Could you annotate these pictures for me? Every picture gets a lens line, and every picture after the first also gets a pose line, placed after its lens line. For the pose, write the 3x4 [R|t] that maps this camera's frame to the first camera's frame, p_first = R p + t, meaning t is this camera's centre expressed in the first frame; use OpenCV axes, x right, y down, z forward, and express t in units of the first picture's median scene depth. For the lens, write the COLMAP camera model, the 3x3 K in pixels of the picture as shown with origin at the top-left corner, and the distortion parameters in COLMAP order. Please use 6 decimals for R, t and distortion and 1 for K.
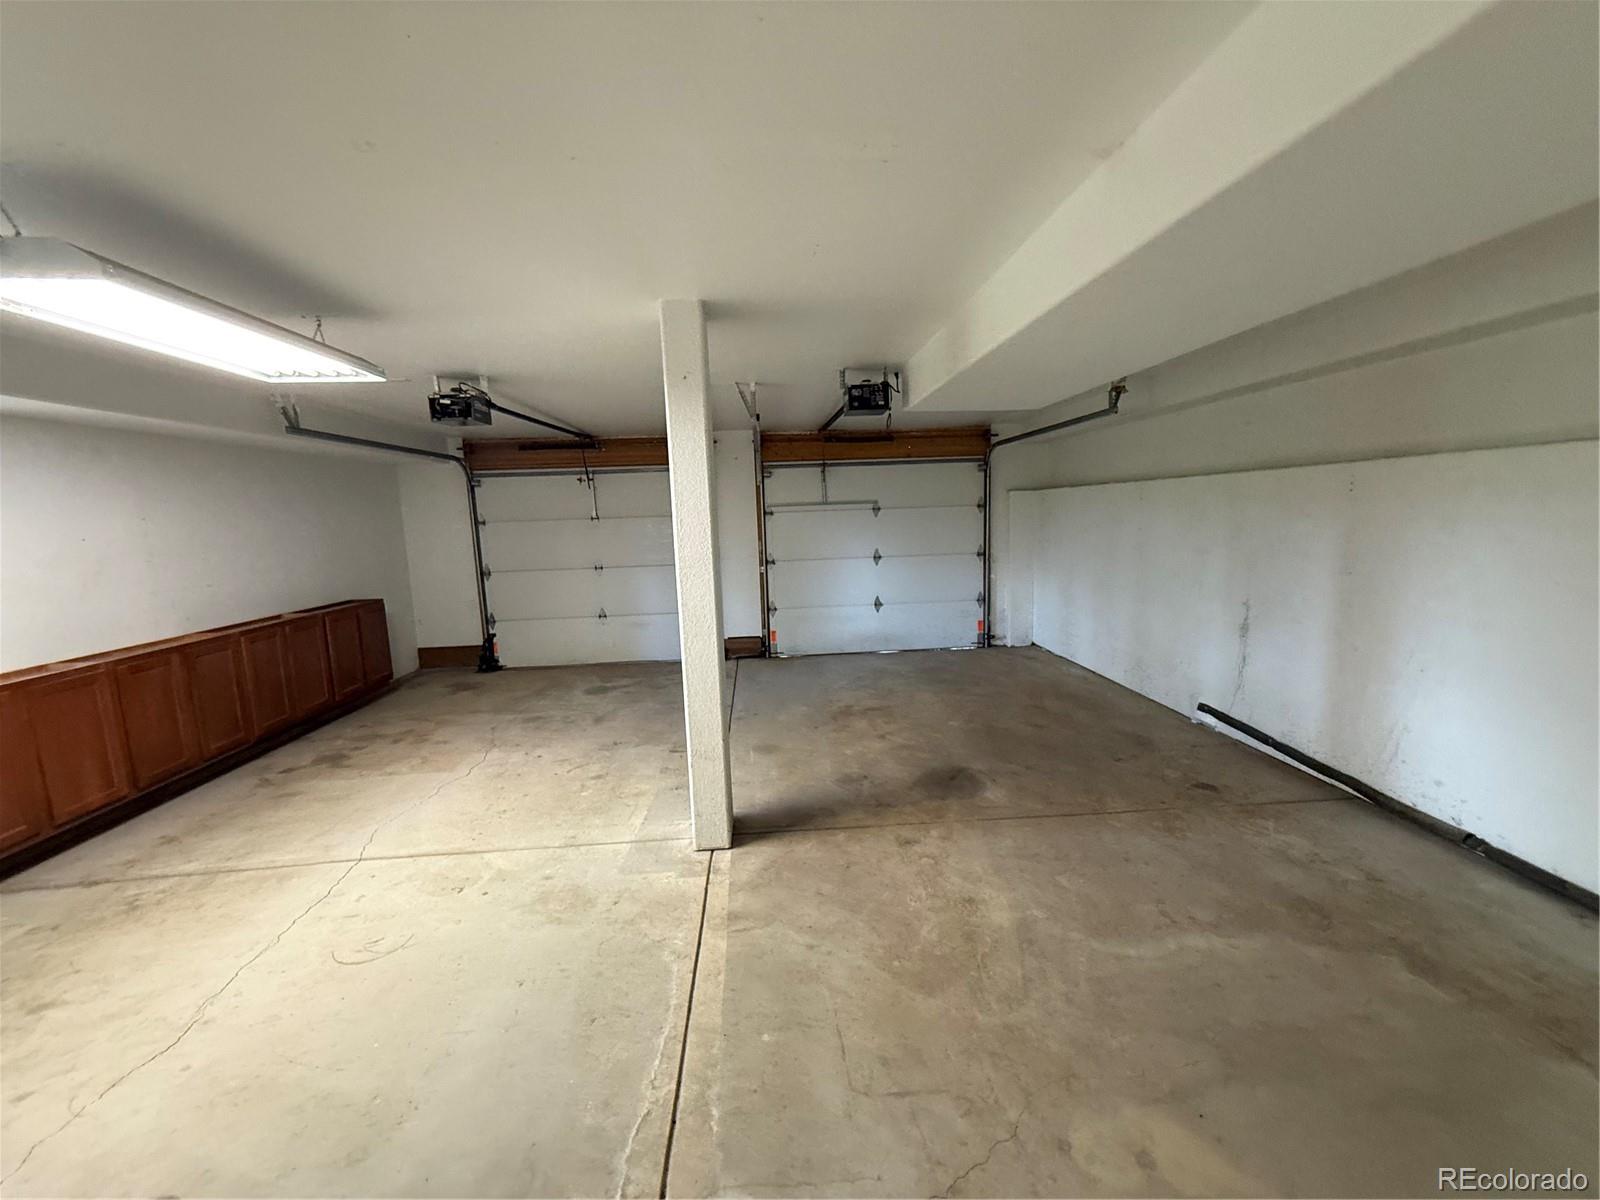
lens RADIAL K [[638.2, 0, 802.5], [0, 638.2, 601.4], [0, 0, 1]] dist [-0.001631, 0.000356]
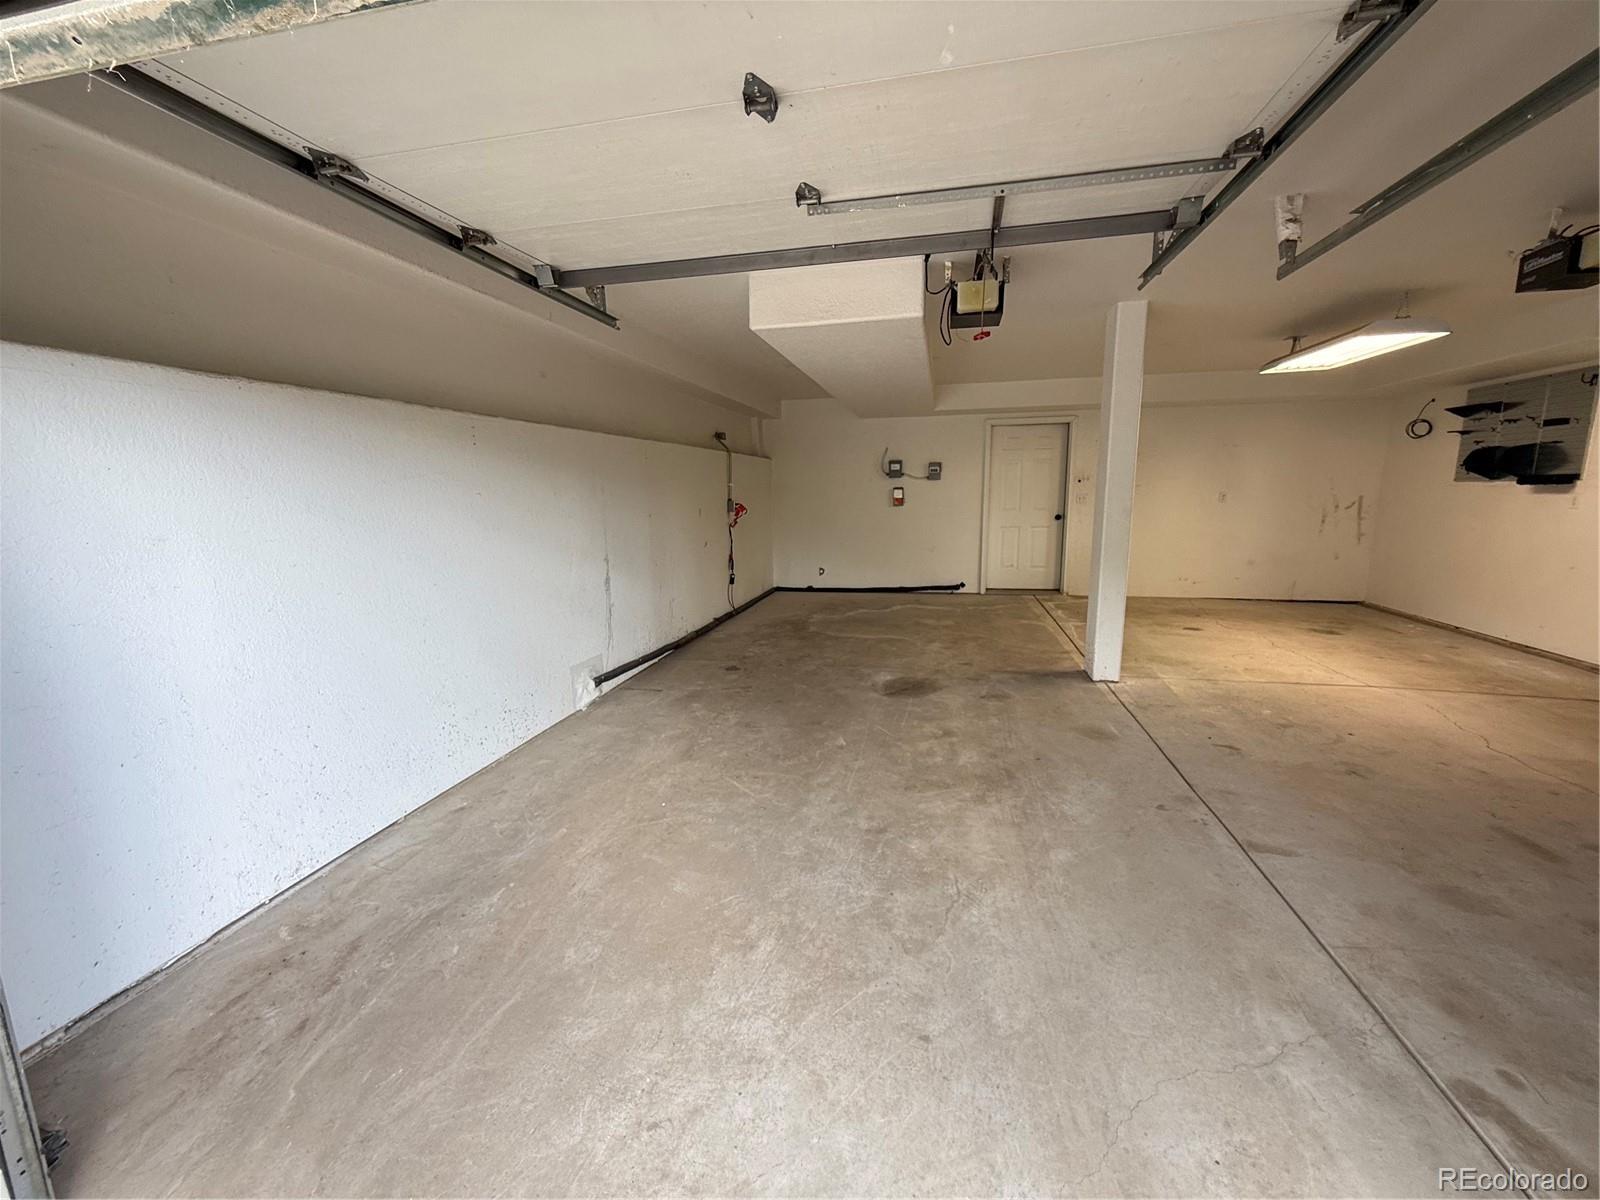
lens RADIAL K [[638.2, 0, 797.9], [0, 638.2, 596.9], [0, 0, 1]] dist [-0.001631, 0.000356]
pose [[-0.958890, -0.001144, 0.283776, 0.087609], [0.084478, 0.953503, 0.289301, -0.222001], [-0.270912, 0.301380, -0.914208, 1.945318]]
